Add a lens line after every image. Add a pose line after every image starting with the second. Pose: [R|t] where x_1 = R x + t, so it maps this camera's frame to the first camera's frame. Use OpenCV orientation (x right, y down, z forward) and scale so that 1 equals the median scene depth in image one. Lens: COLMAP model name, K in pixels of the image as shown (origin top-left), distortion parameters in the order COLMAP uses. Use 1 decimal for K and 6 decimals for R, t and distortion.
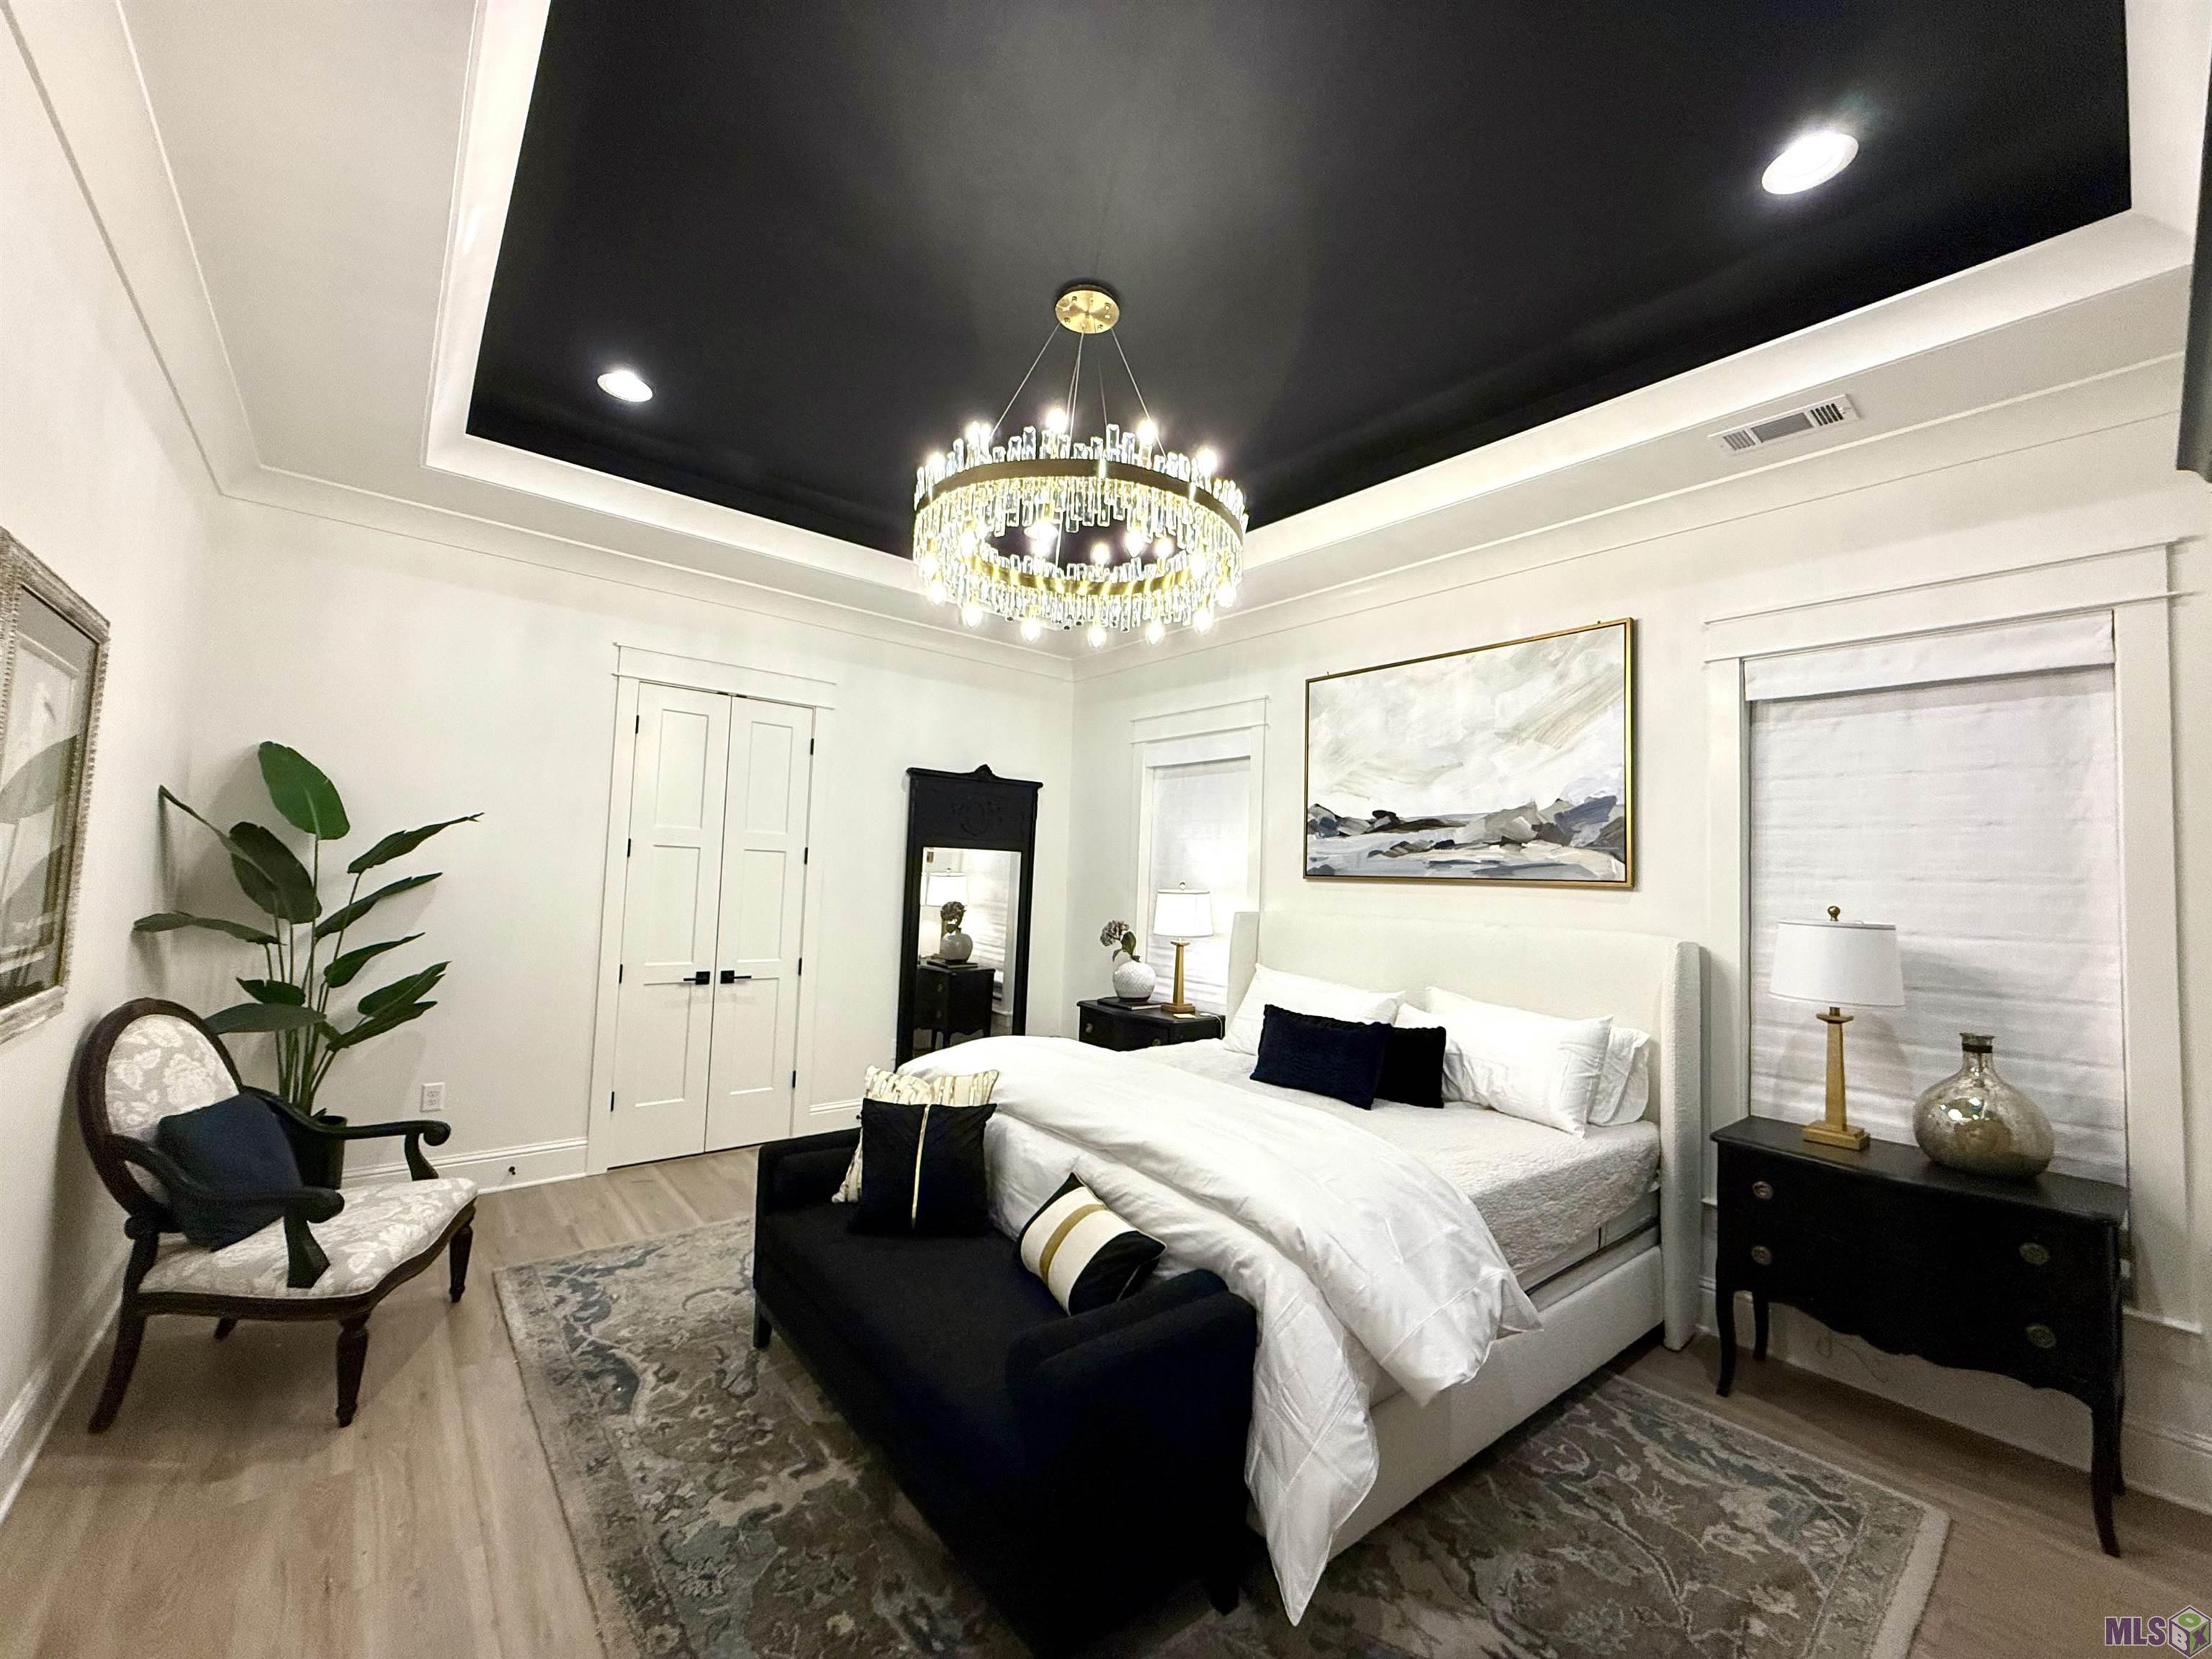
lens RADIAL K [[888.3, 0, 1104.2], [0, 888.3, 824.4], [0, 0, 1]] dist [-0.000190, 0.000002]
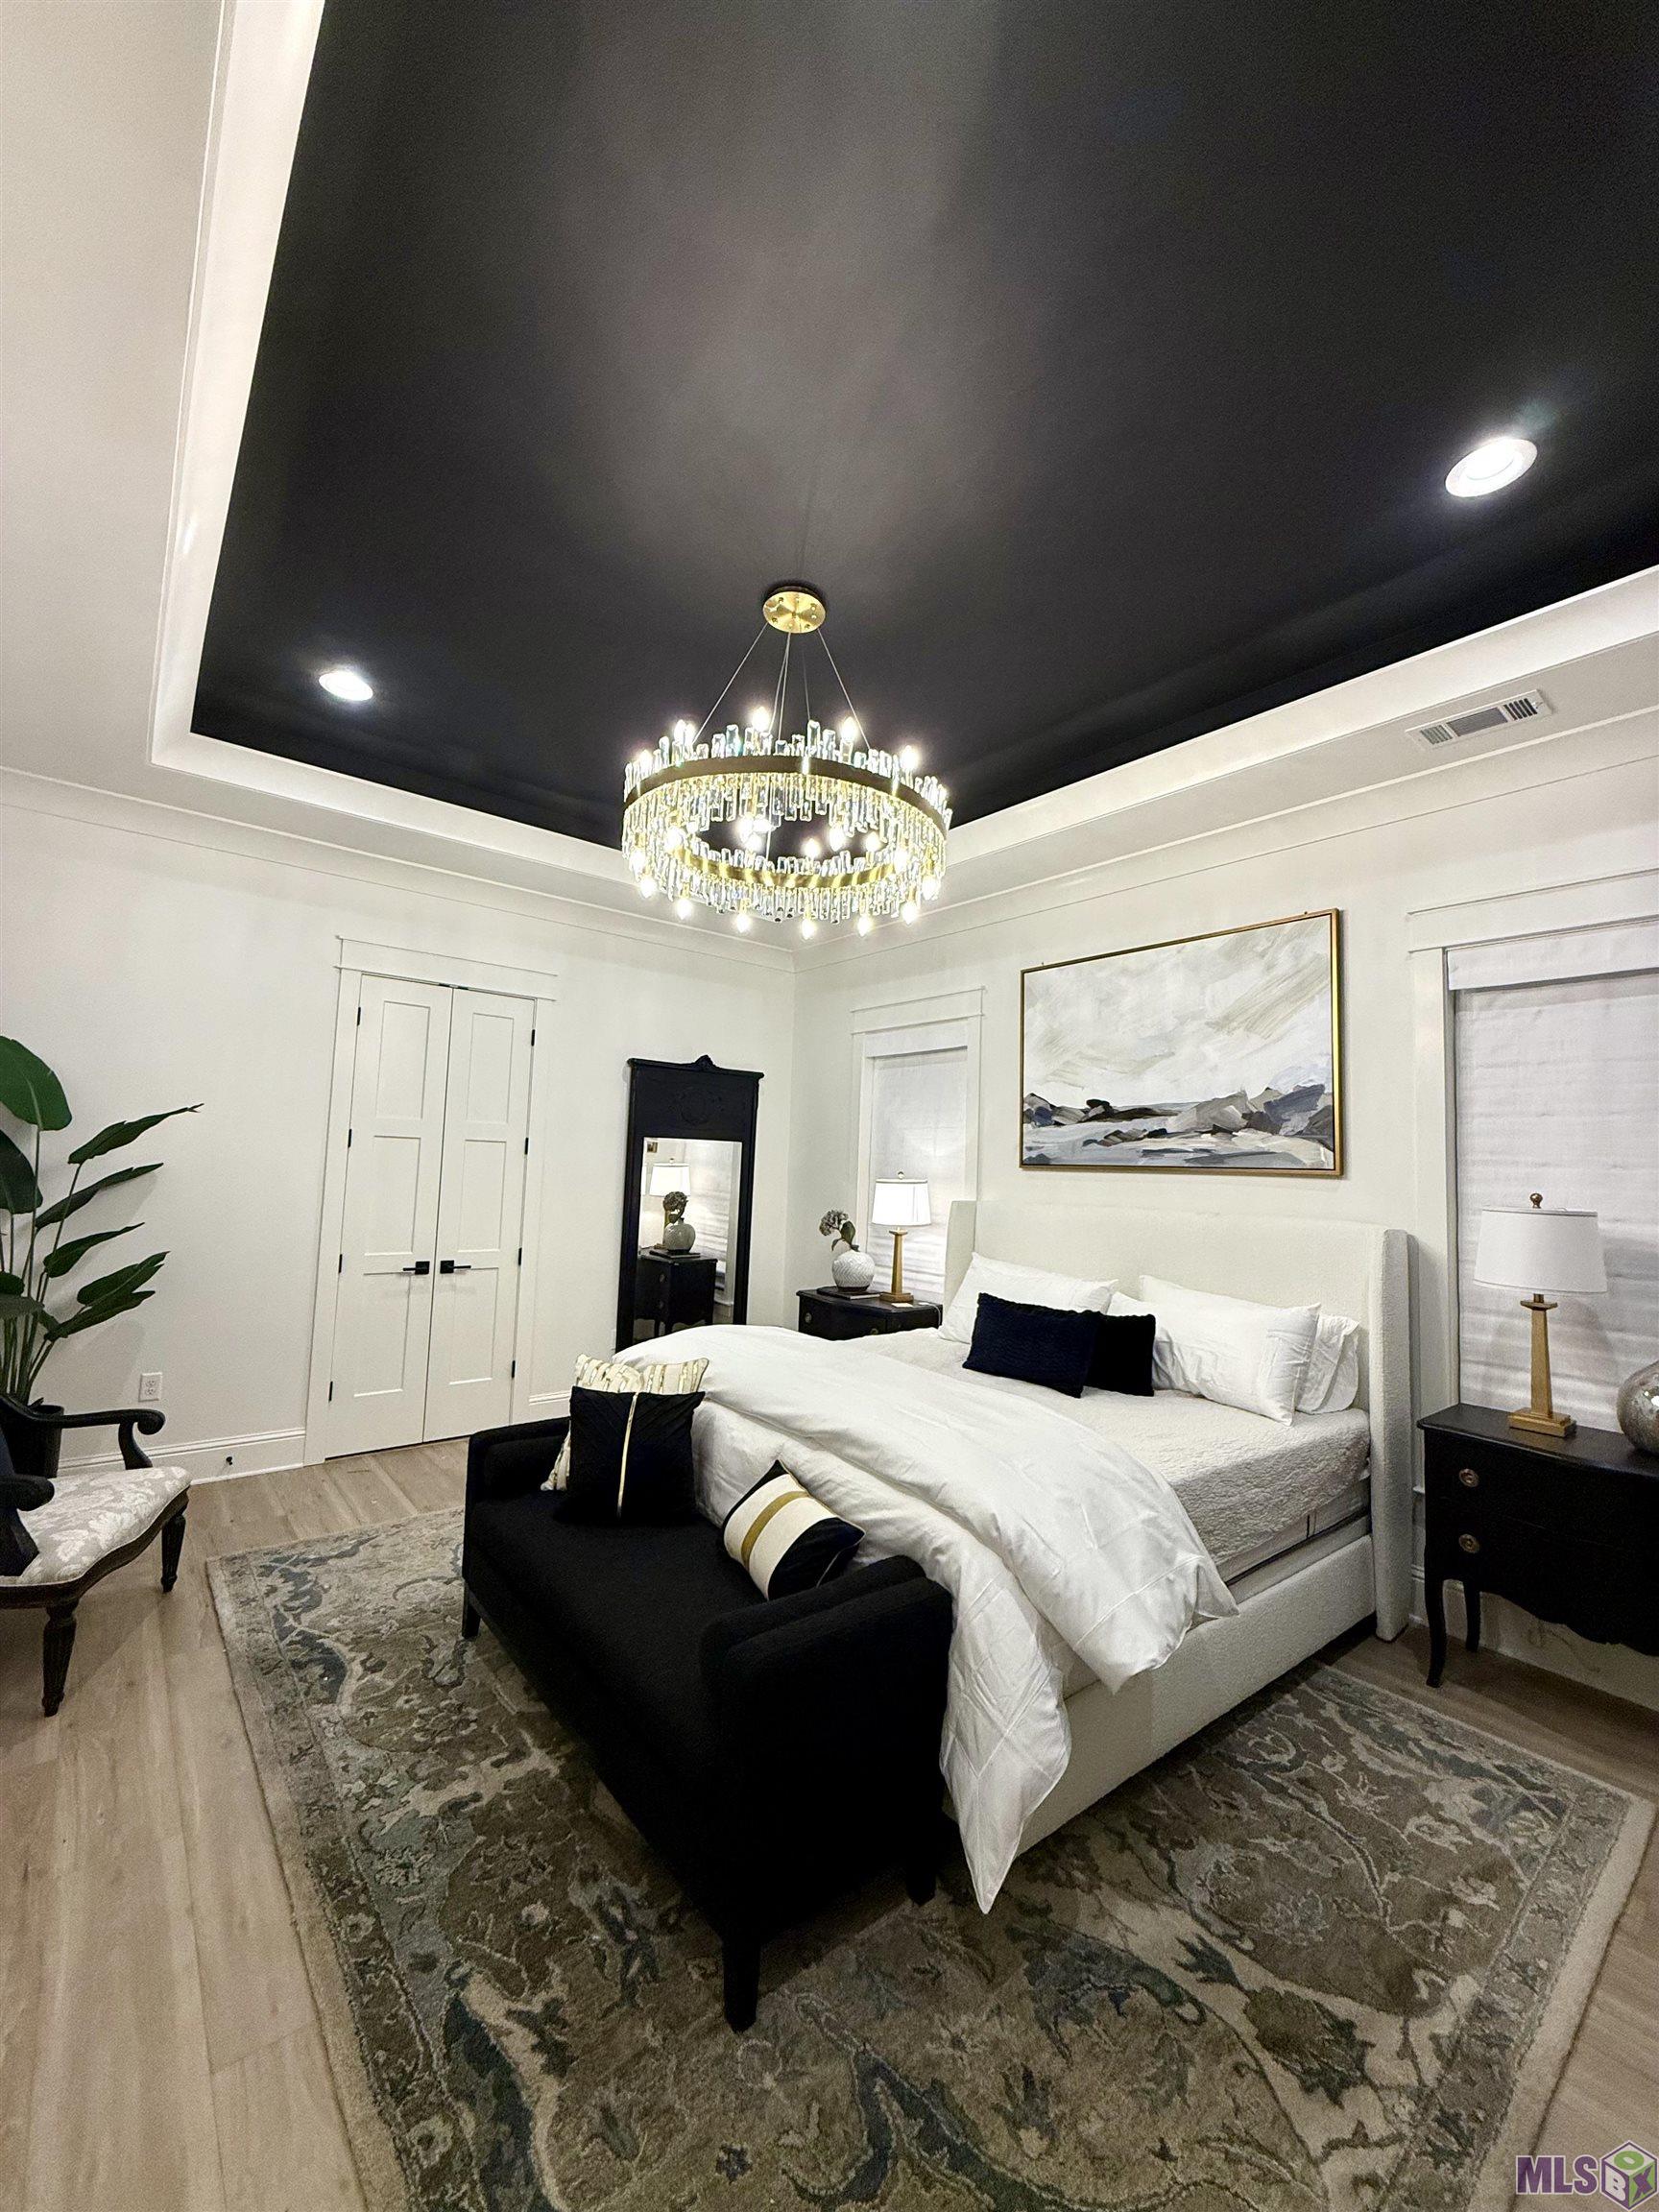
lens RADIAL K [[888.3, 0, 835.2], [0, 888.3, 1096.9], [0, 0, 1]] dist [-0.000190, 0.000002]
pose [[0.999990, -0.002099, -0.003843, 0.033190], [0.002020, 0.999785, -0.020643, 0.001986], [0.003886, 0.020635, 0.999780, -0.012131]]
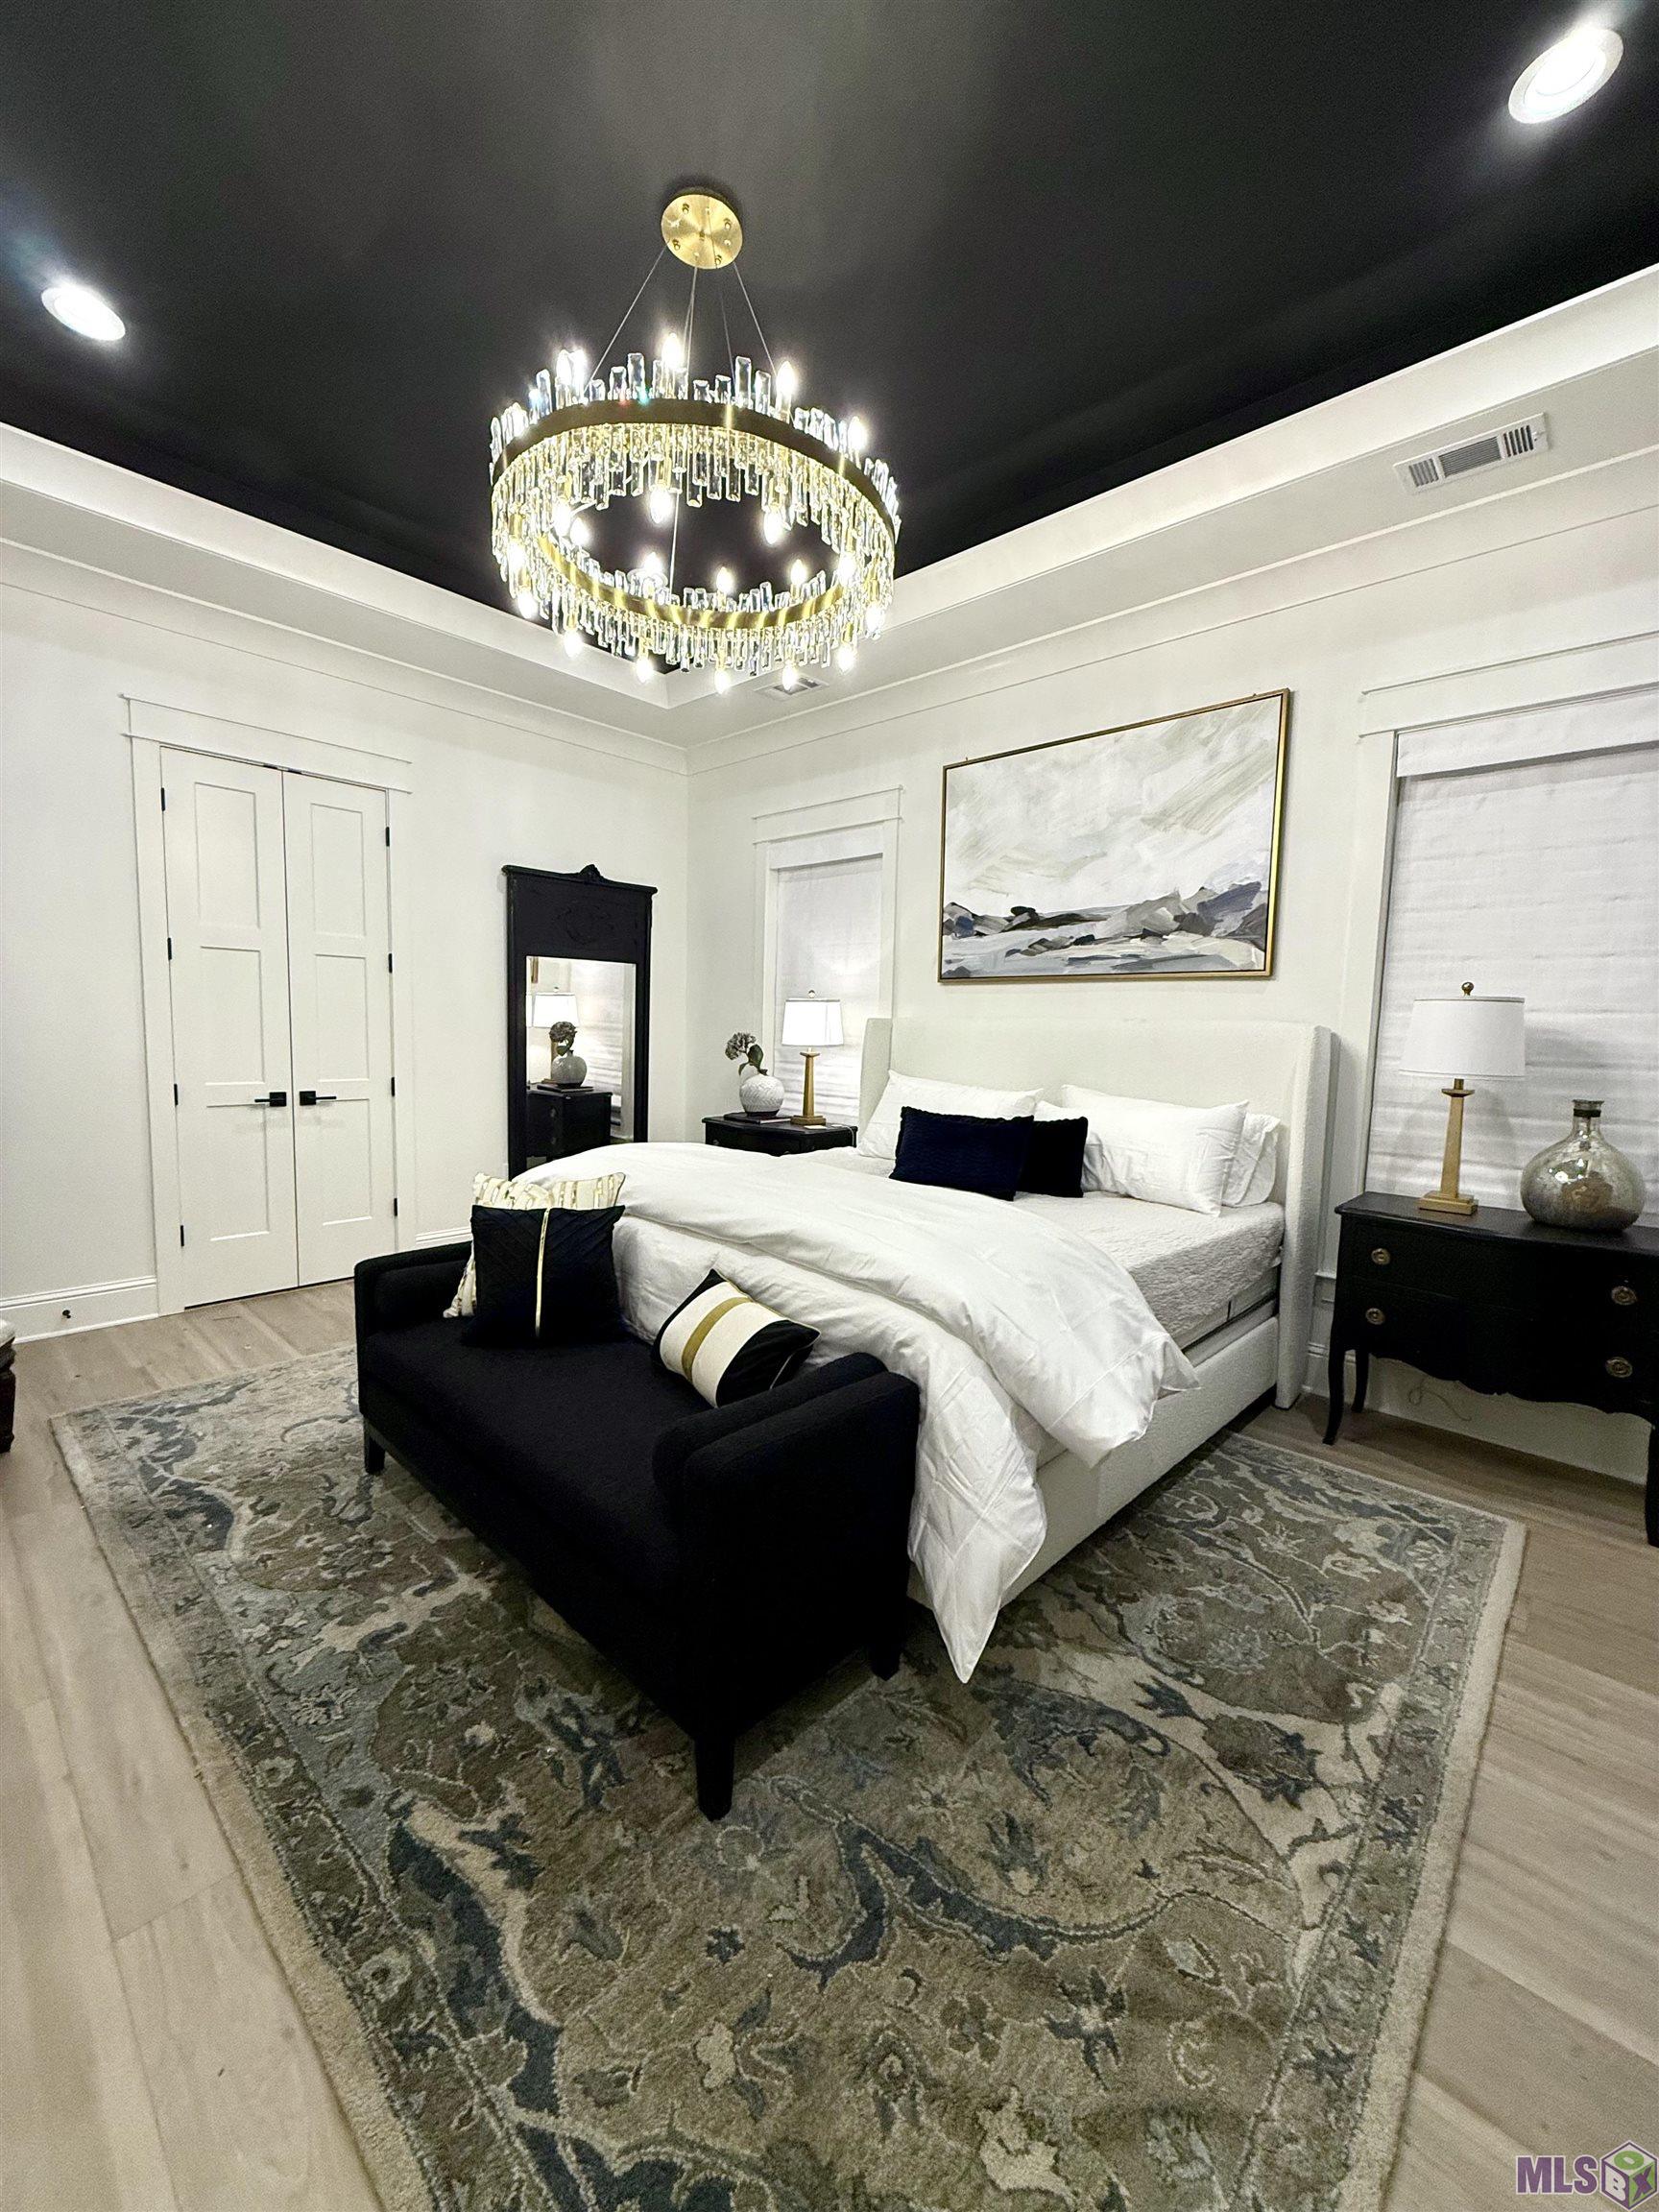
lens RADIAL K [[877.7, 0, 831.5], [0, 877.7, 1103.4], [0, 0, 1]] dist [0.000154, -0.000251]
pose [[0.991377, -0.023439, 0.128925, -0.025382], [0.004077, 0.988913, 0.148440, 0.081768], [-0.130975, -0.146635, 0.980481, 0.106590]]
